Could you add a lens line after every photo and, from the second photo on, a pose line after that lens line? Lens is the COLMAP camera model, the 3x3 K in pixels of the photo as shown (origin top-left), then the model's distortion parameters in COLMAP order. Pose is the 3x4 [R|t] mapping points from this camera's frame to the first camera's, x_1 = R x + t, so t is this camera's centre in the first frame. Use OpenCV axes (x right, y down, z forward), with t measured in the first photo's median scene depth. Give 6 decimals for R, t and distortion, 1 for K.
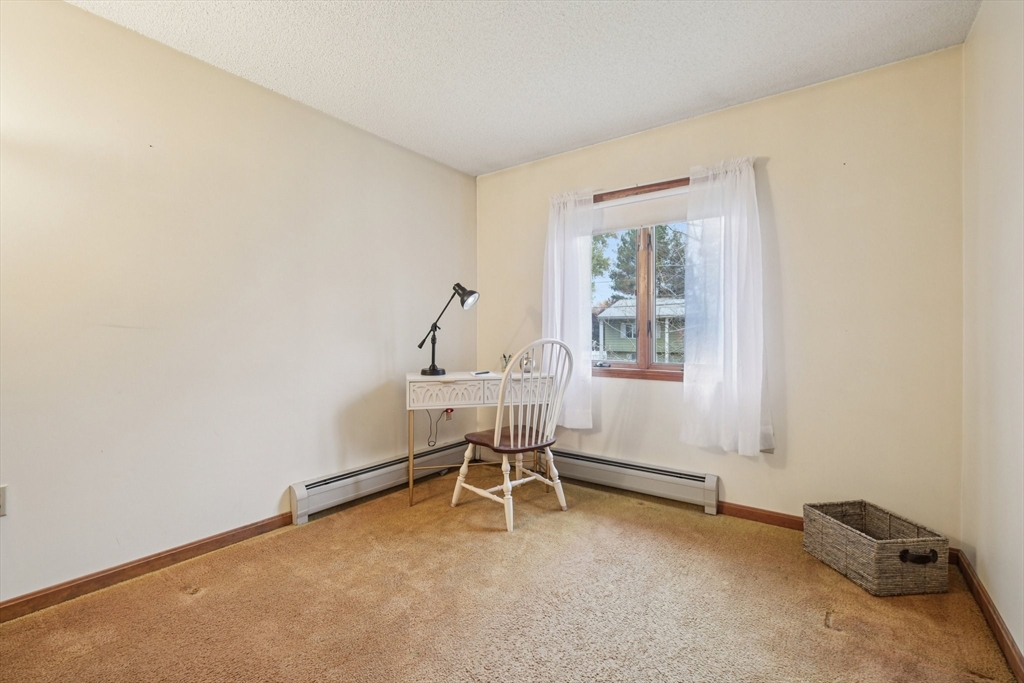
lens RADIAL K [[451.8, 0, 520.9], [0, 451.8, 338.5], [0, 0, 1]] dist [0.008709, 0.000002]
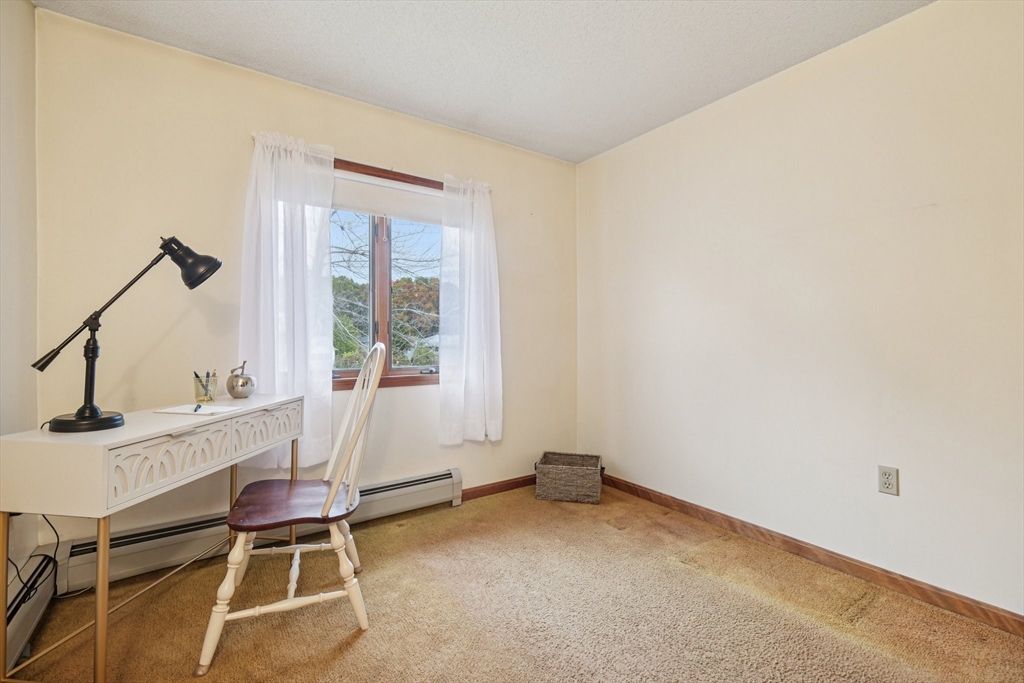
lens RADIAL K [[451.8, 0, 520.9], [0, 451.8, 338.5], [0, 0, 1]] dist [0.008709, 0.000002]
pose [[0.334706, -0.005275, 0.942308, -0.525378], [0.009966, 0.999948, 0.002058, -0.006007], [-0.942270, 0.008702, 0.334741, 0.493057]]
